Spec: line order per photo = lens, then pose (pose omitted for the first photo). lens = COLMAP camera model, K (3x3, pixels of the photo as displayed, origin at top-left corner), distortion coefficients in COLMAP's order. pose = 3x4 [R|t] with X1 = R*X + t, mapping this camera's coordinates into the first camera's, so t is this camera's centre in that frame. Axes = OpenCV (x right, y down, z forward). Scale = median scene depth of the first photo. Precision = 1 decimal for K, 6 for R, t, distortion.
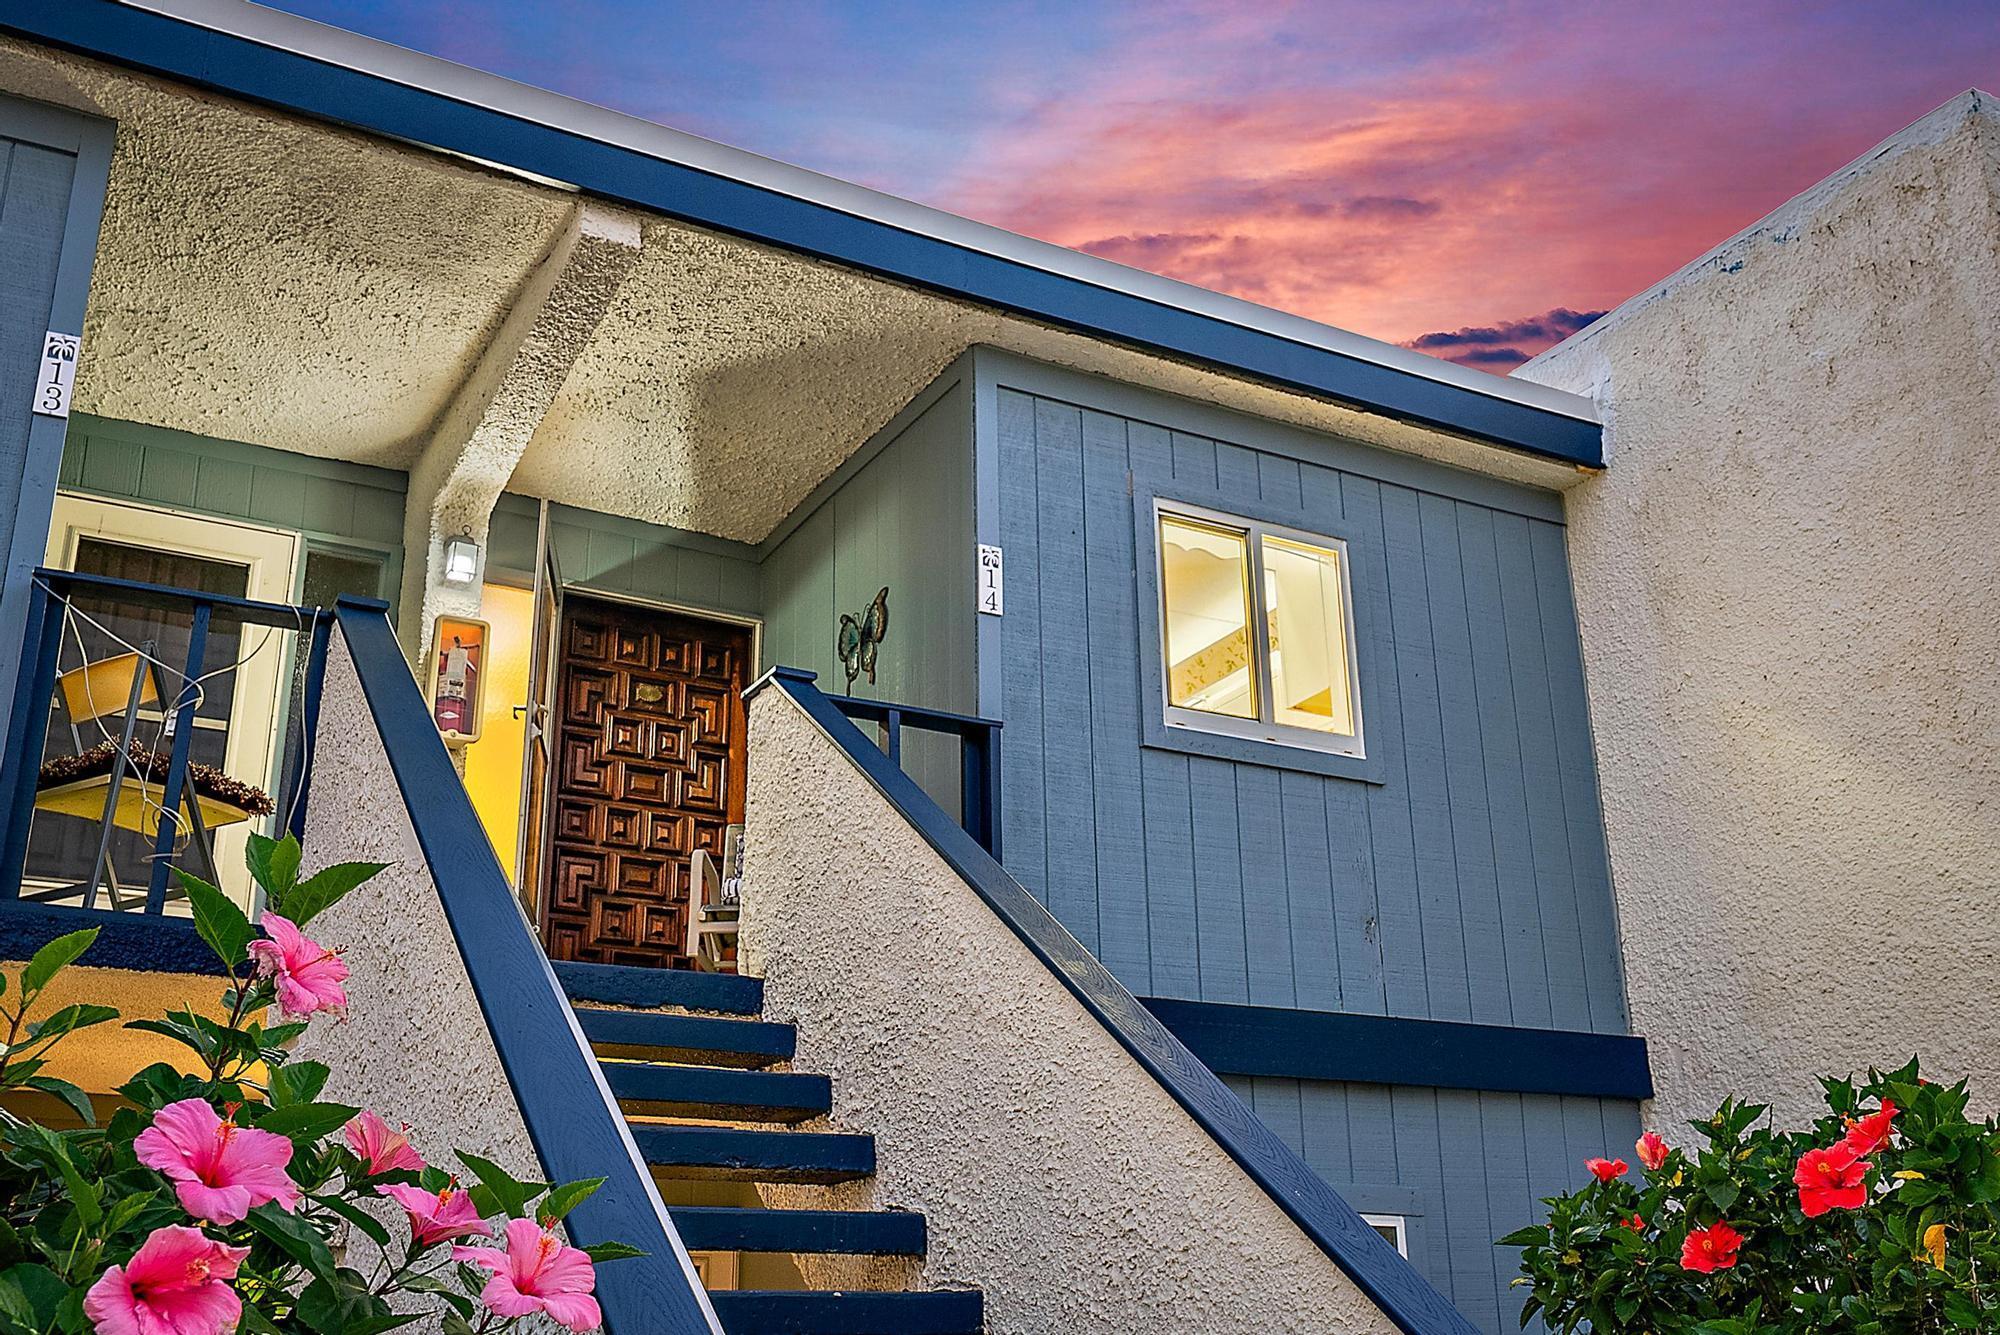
lens RADIAL K [[1980.8, 0, 998.9], [0, 1980.8, 658.2], [0, 0, 1]] dist [0.007923, 0.000000]
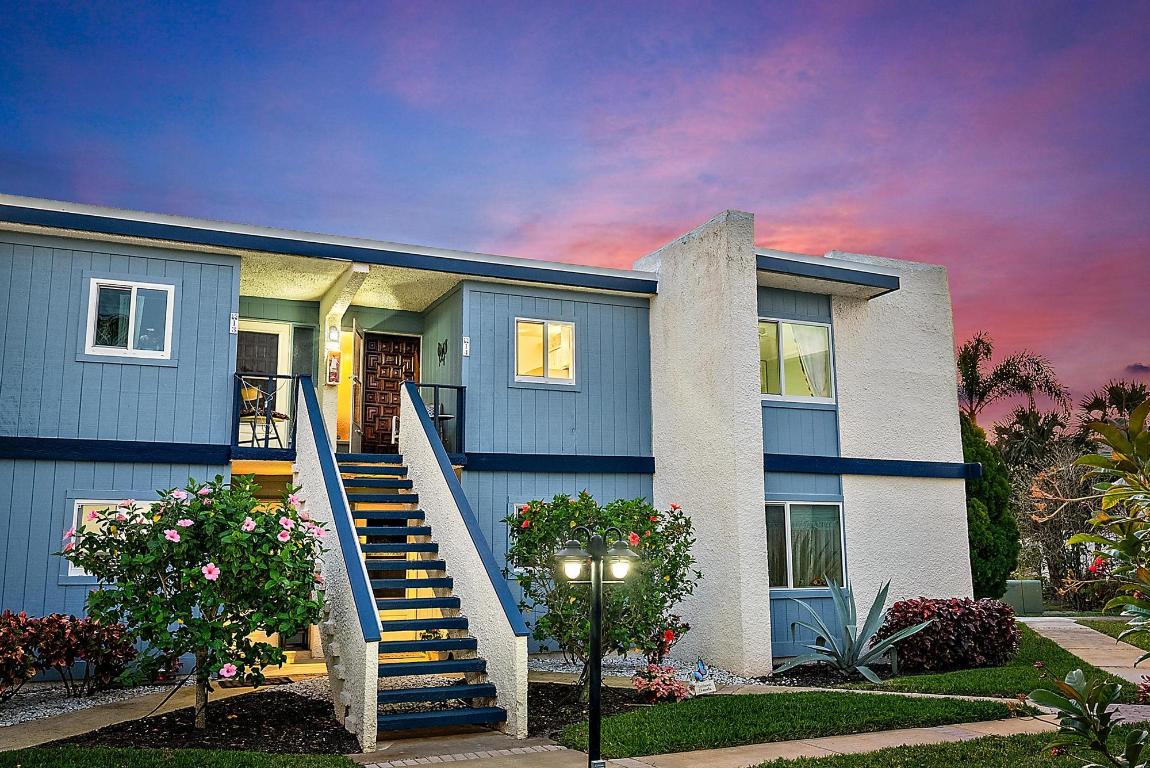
lens RADIAL K [[1018.8, 0, 574.6], [0, 1018.8, 380.0], [0, 0, 1]] dist [-0.000865, 0.009787]
pose [[0.996755, -0.006376, -0.080241, 0.347056], [0.021402, 0.981969, 0.187828, -0.326804], [0.077597, -0.188936, 0.978919, -0.892223]]
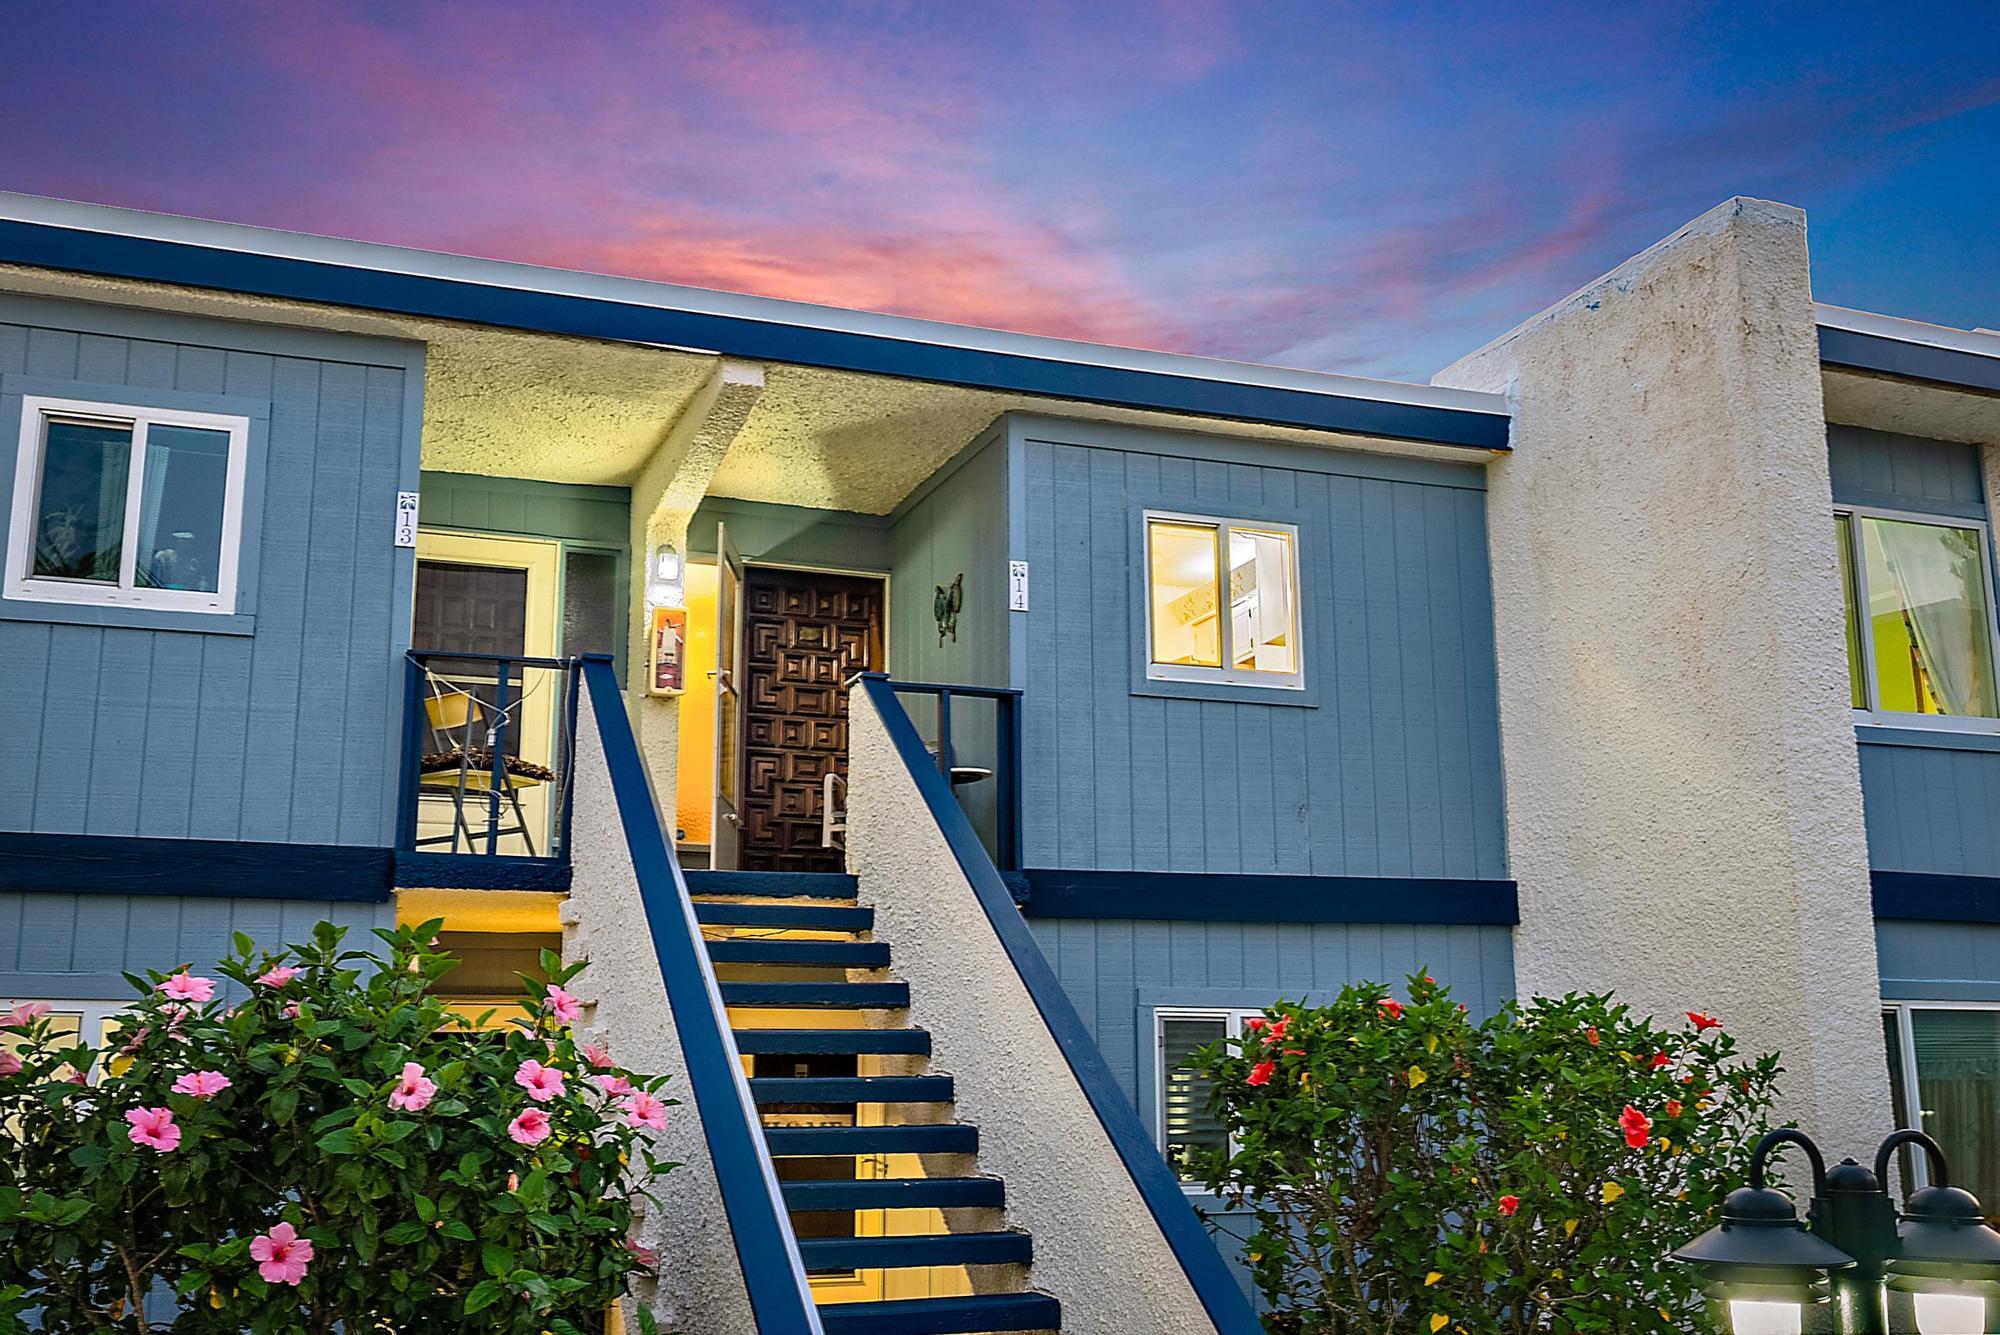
lens RADIAL K [[2046.8, 0, 995.4], [0, 2046.8, 658.8], [0, 0, 1]] dist [0.006705, 0.000000]
pose [[0.989570, -0.021250, -0.142476, 0.181251], [0.041743, 0.988924, 0.142430, -0.190749], [0.137871, -0.146892, 0.979497, -0.450822]]
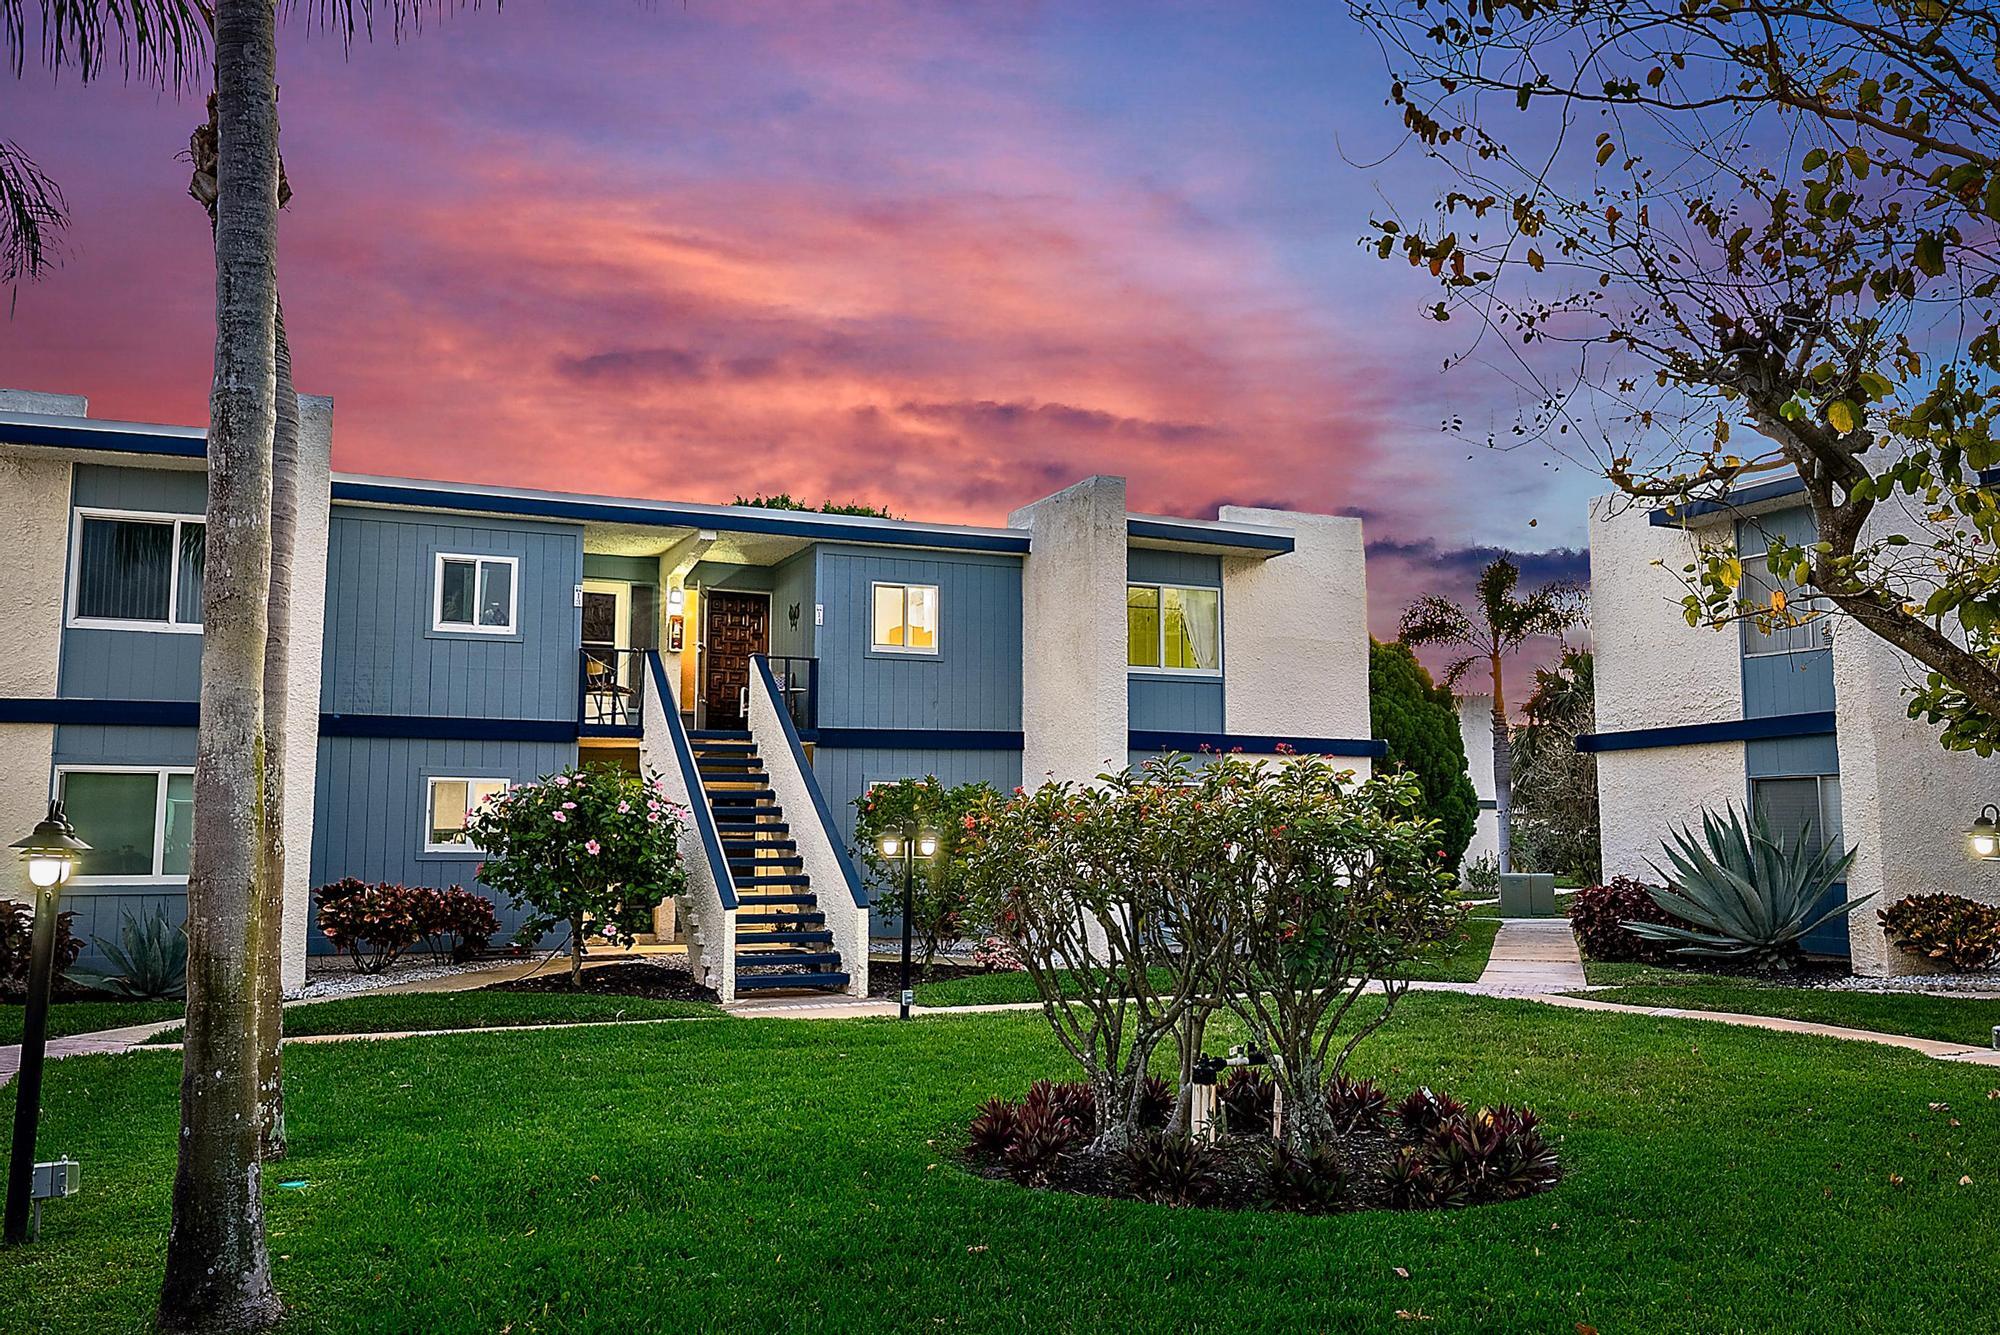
lens RADIAL K [[1631.5, 0, 995.3], [0, 1631.5, 670.4], [0, 0, 1]] dist [-0.002707, 0.001025]
pose [[0.995842, 0.007881, -0.090759, 0.557491], [0.015522, 0.967004, 0.254289, -0.659193], [0.089769, -0.254641, 0.962860, -1.770375]]
